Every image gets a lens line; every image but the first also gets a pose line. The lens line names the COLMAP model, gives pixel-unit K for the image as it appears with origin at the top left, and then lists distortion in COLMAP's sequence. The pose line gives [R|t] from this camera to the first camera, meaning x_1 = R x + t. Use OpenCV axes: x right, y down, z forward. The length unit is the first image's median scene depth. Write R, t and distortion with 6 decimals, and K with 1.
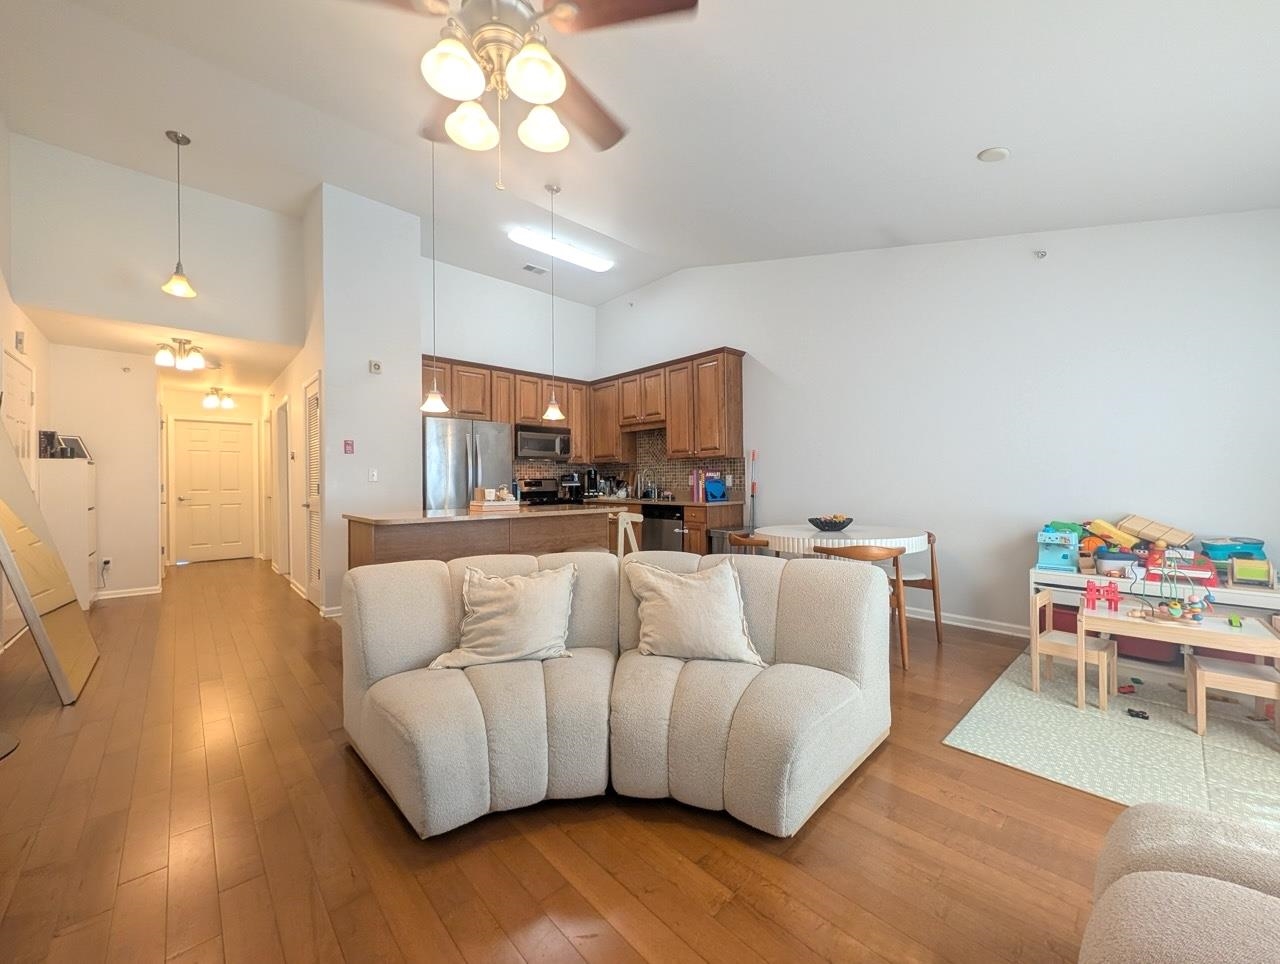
lens RADIAL K [[492.6, 0, 641.4], [0, 492.6, 484.0], [0, 0, 1]] dist [0.000404, 0.000103]
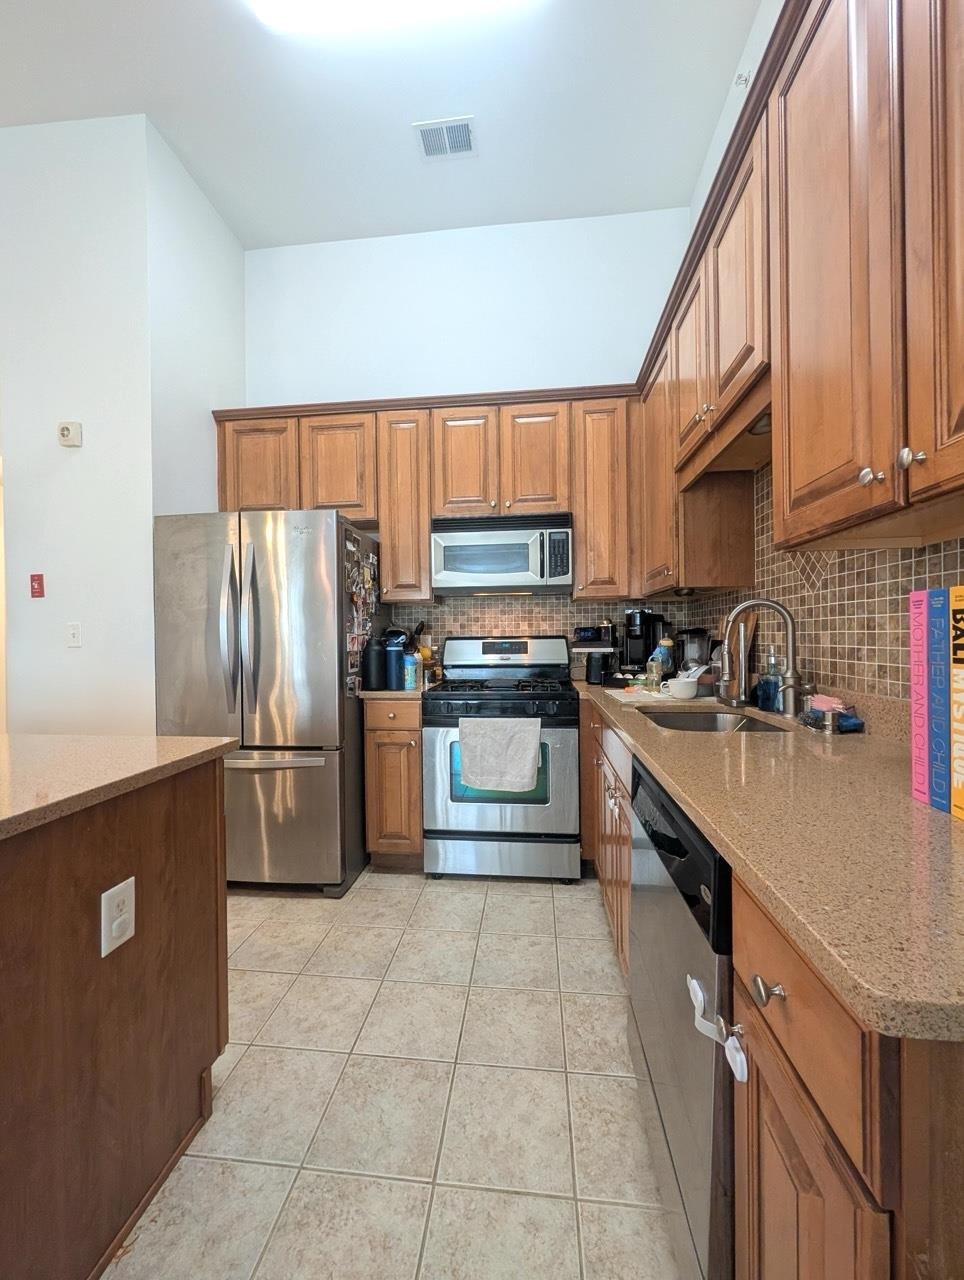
lens RADIAL K [[492.6, 0, 480.3], [0, 492.6, 643.0], [0, 0, 1]] dist [0.000404, 0.000103]
pose [[0.656746, 0.011852, -0.754019, 0.132531], [0.002202, 0.999842, 0.017634, -0.015047], [0.754108, -0.013241, 0.656616, 0.801801]]
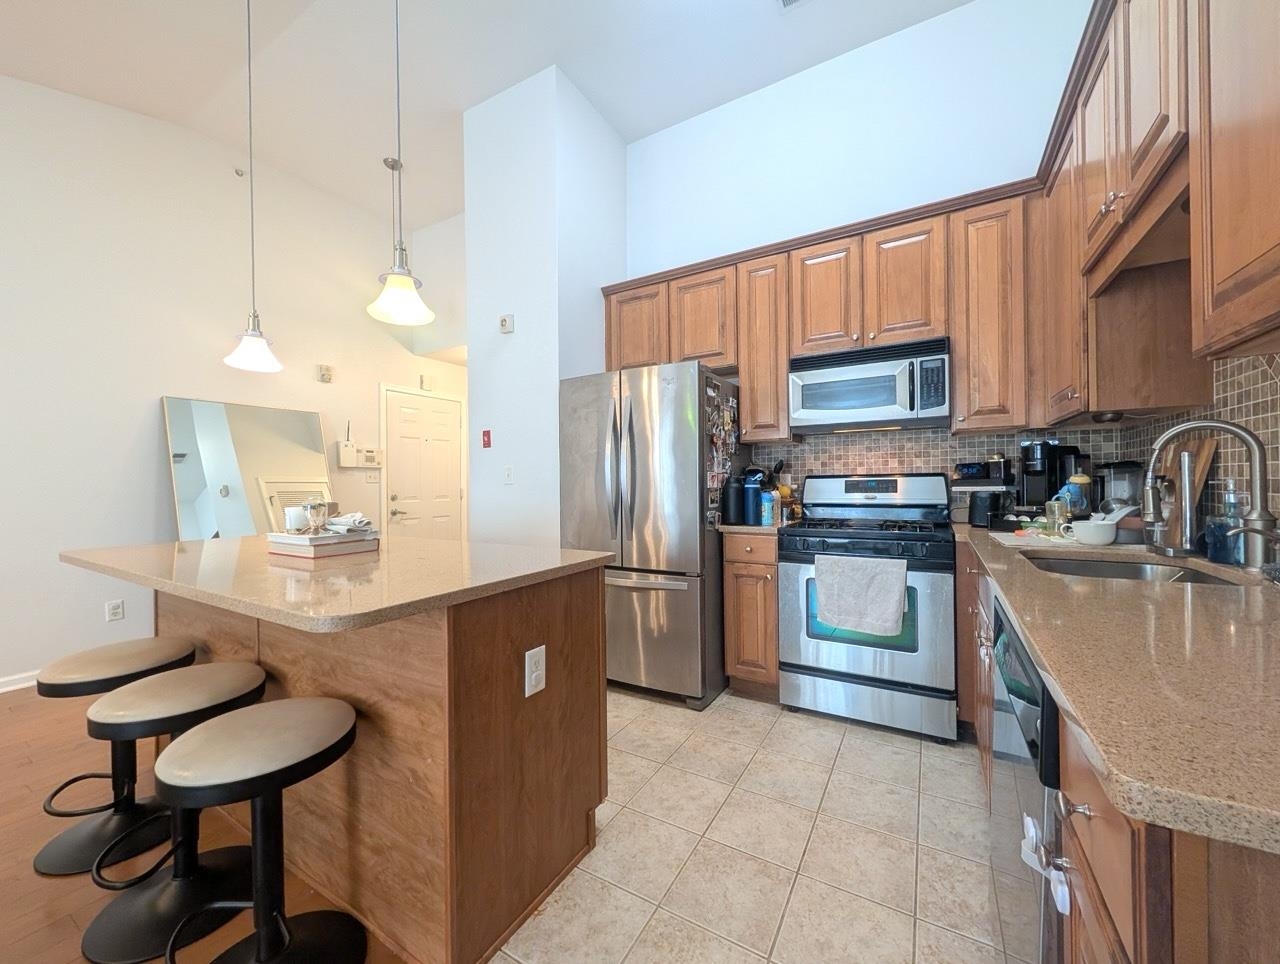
lens RADIAL K [[492.6, 0, 643.1], [0, 492.6, 484.3], [0, 0, 1]] dist [0.000404, 0.000103]
pose [[0.292716, 0.009179, -0.956156, 0.165757], [0.006747, 0.999909, 0.011665, -0.009787], [0.956176, -0.009865, 0.292627, 0.798955]]
